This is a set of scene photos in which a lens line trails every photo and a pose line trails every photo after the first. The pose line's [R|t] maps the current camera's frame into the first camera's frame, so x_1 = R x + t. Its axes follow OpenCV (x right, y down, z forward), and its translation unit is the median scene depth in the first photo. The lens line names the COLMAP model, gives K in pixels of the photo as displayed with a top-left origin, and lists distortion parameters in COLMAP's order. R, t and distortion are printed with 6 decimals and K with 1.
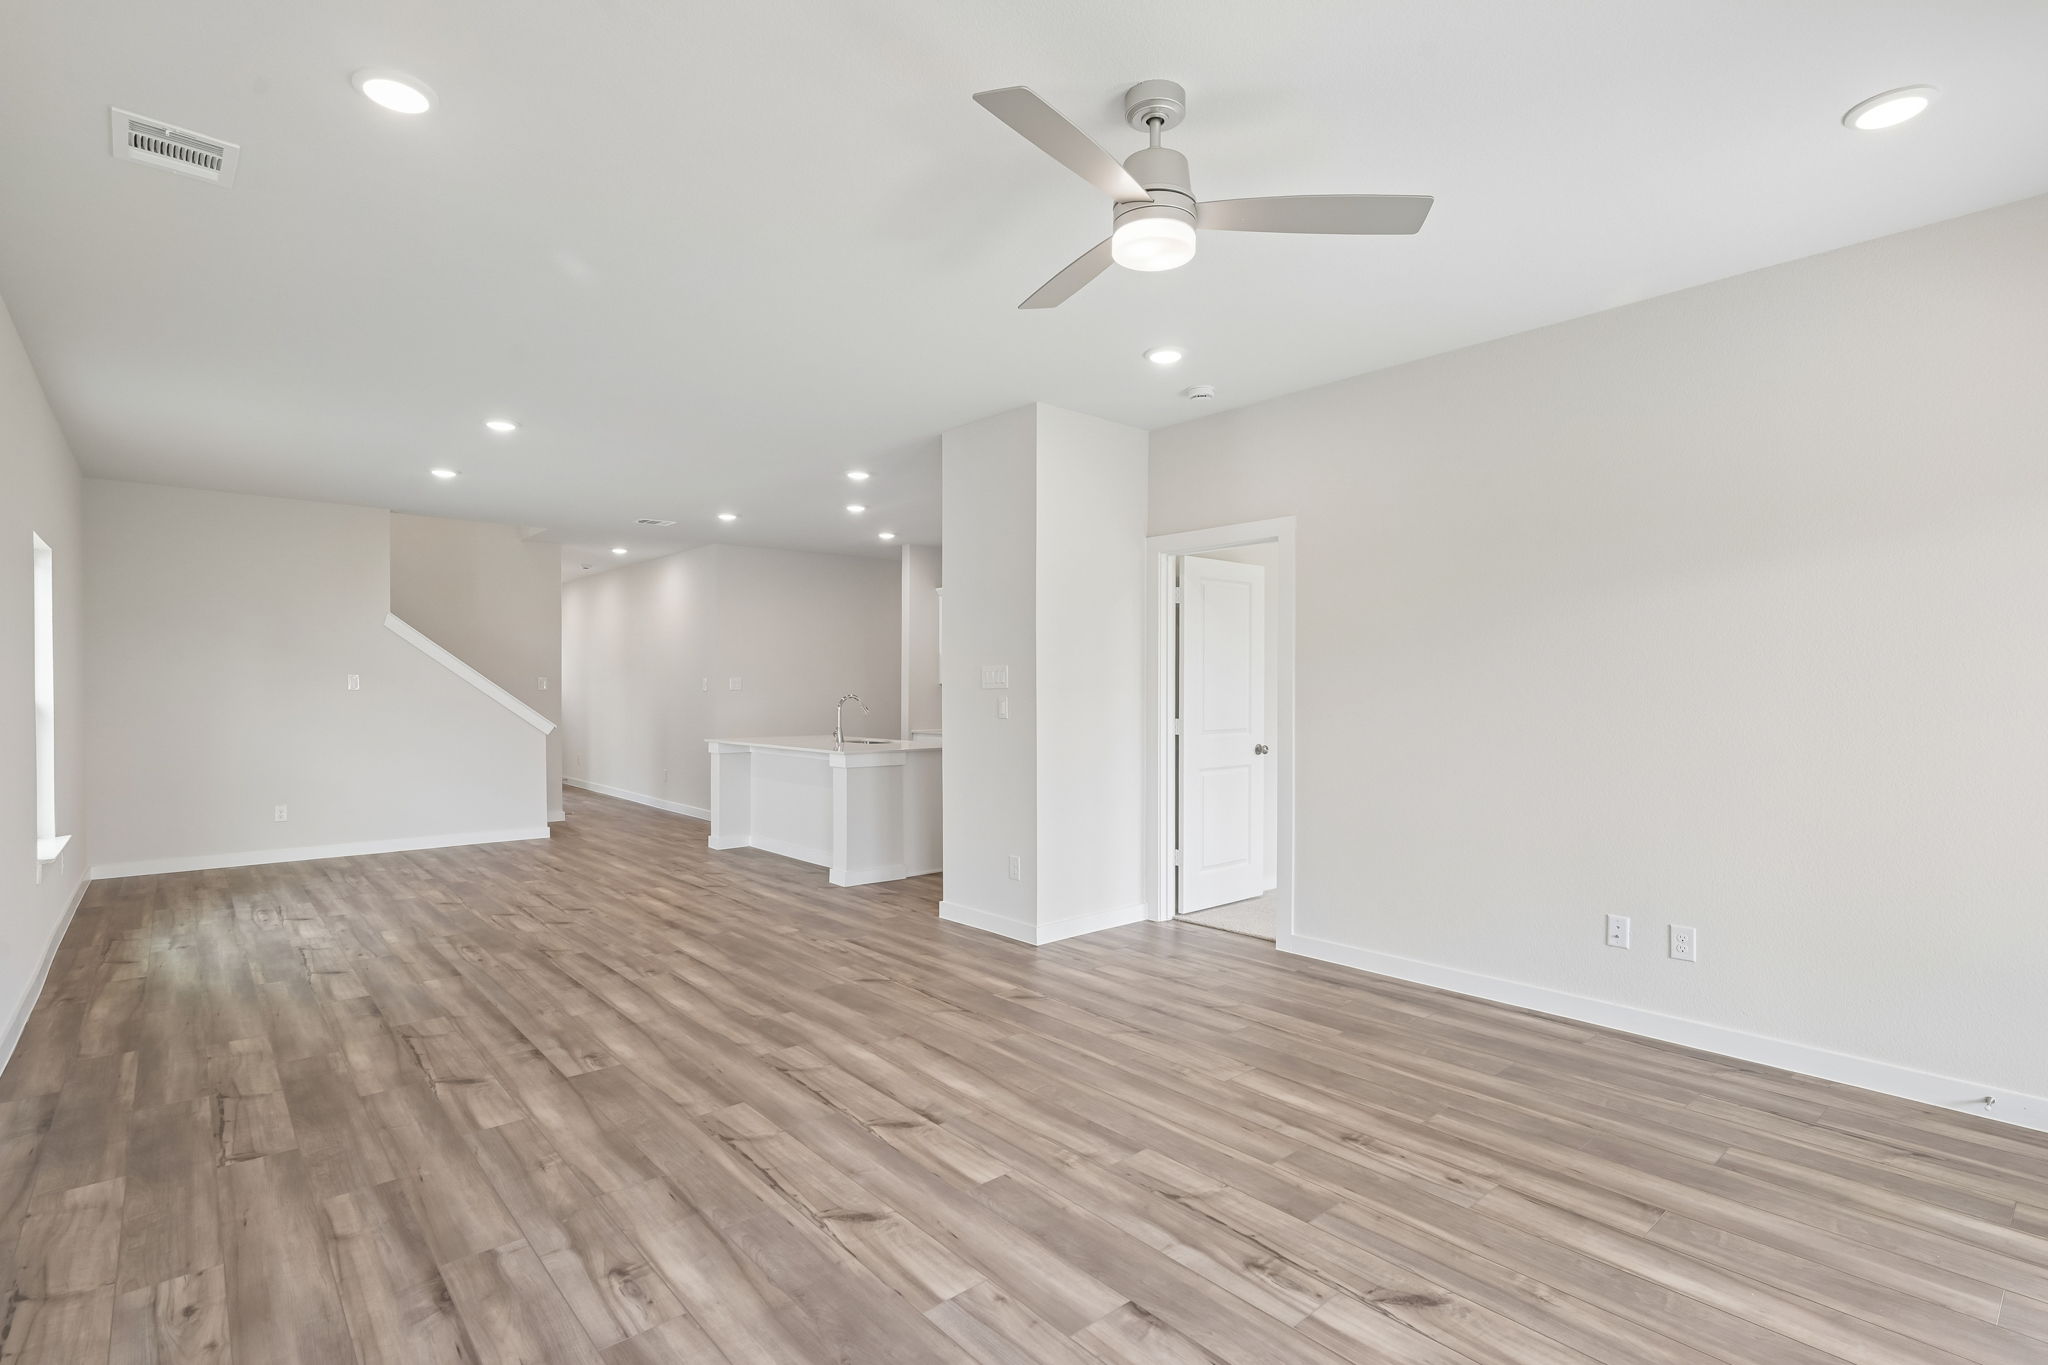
lens RADIAL K [[1002.0, 0, 1025.0], [0, 1002.0, 684.0], [0, 0, 1]] dist [-0.003128, -0.000047]
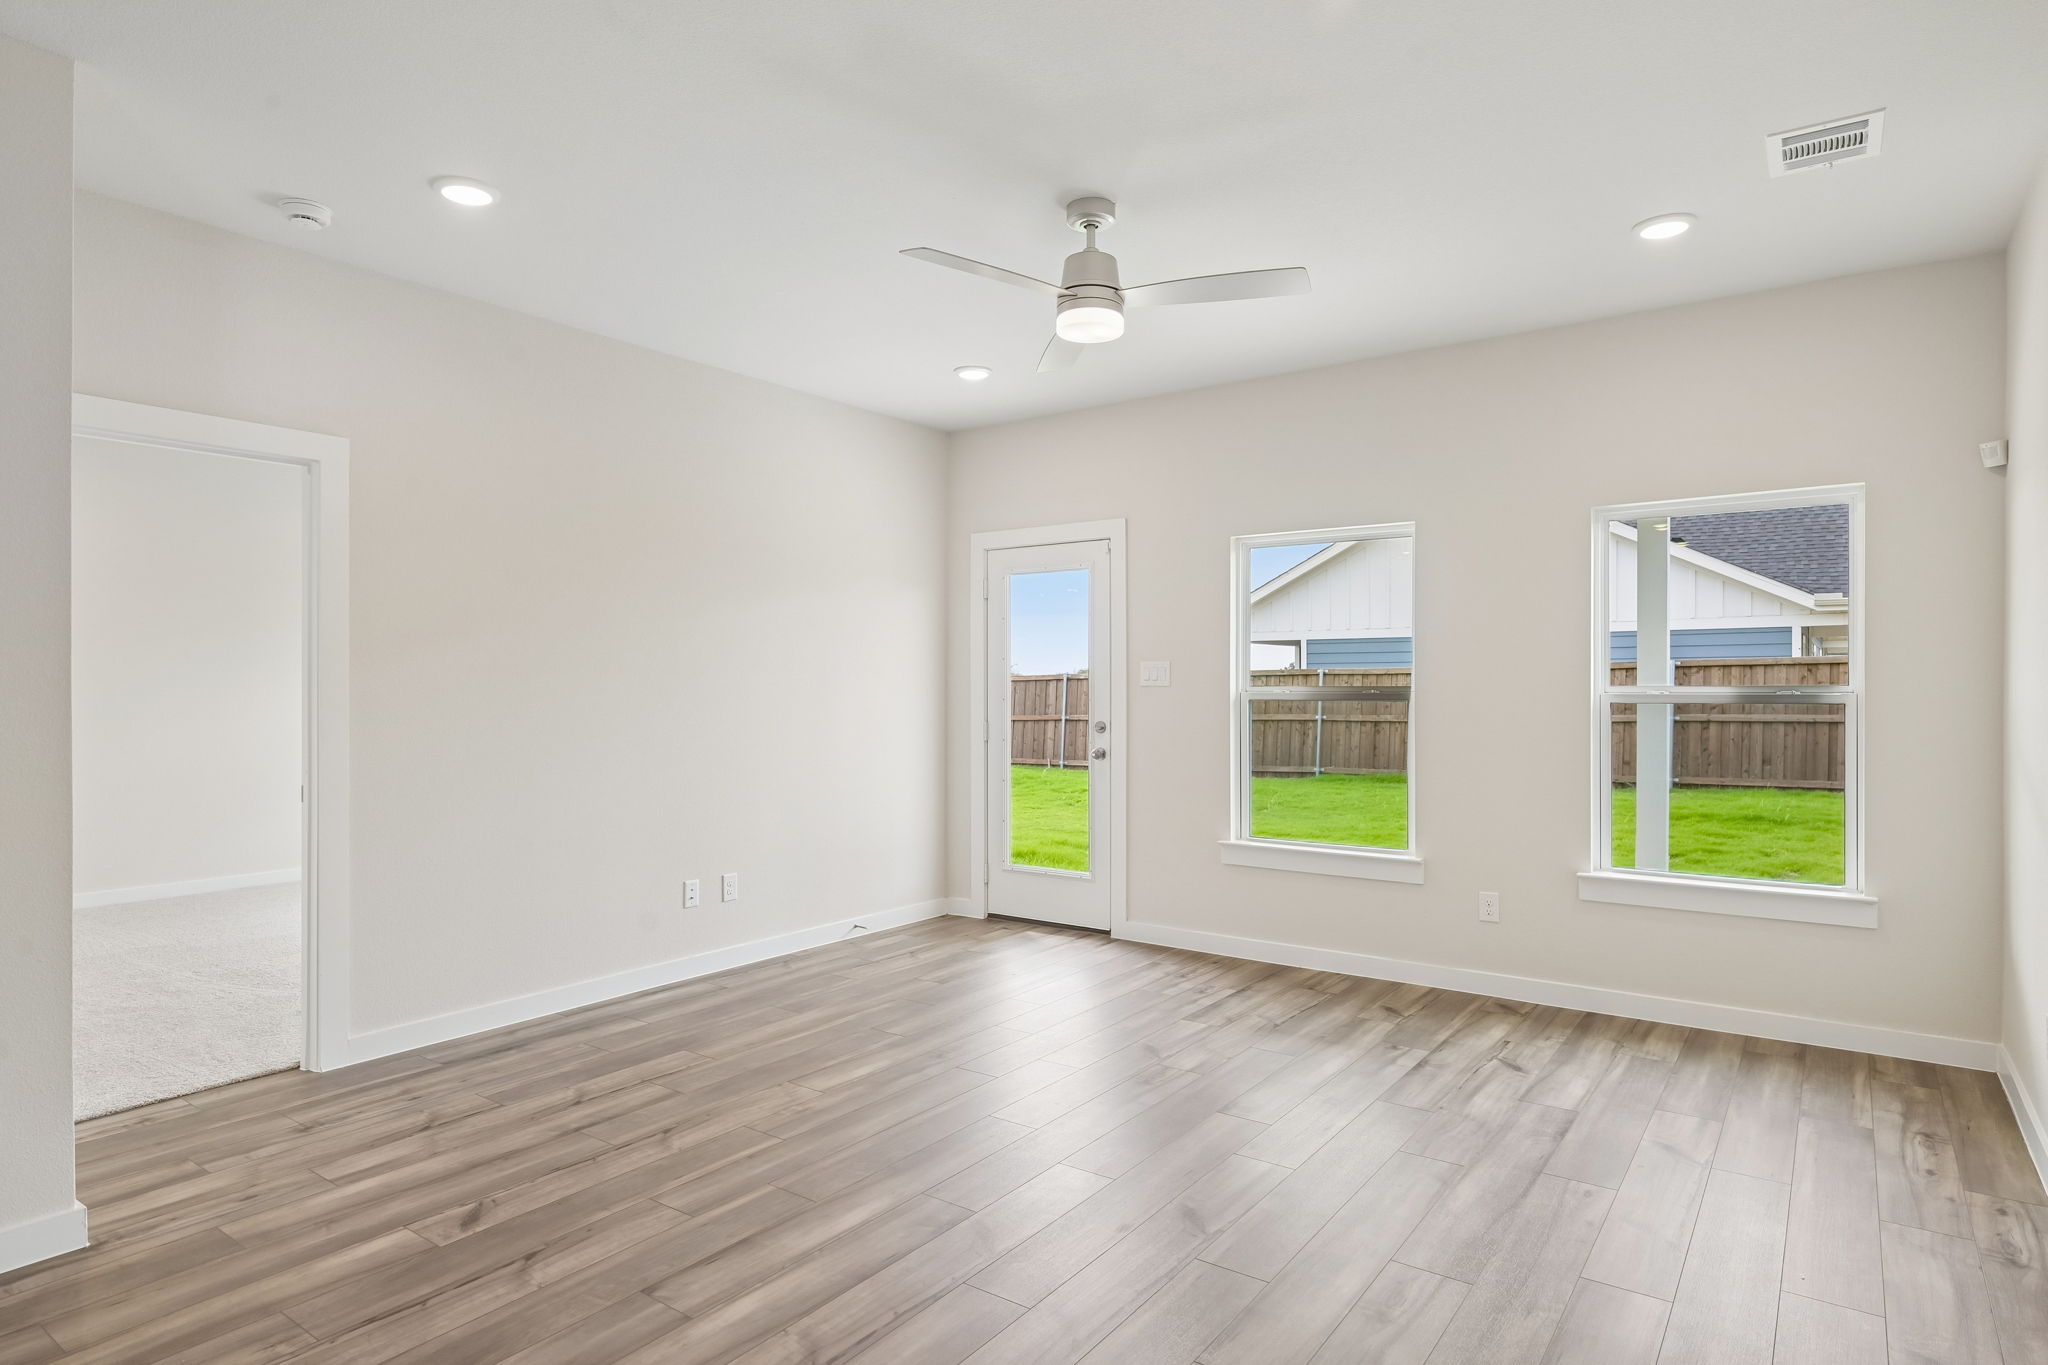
lens RADIAL K [[1119.9, 0, 1072.6], [0, 1119.9, 692.1], [0, 0, 1]] dist [-0.004753, 0.000081]
pose [[-0.261623, -0.005329, 0.965155, -0.779395], [-0.004237, 0.999981, 0.004373, 0.004318], [-0.965161, -0.002945, -0.261641, 0.910628]]
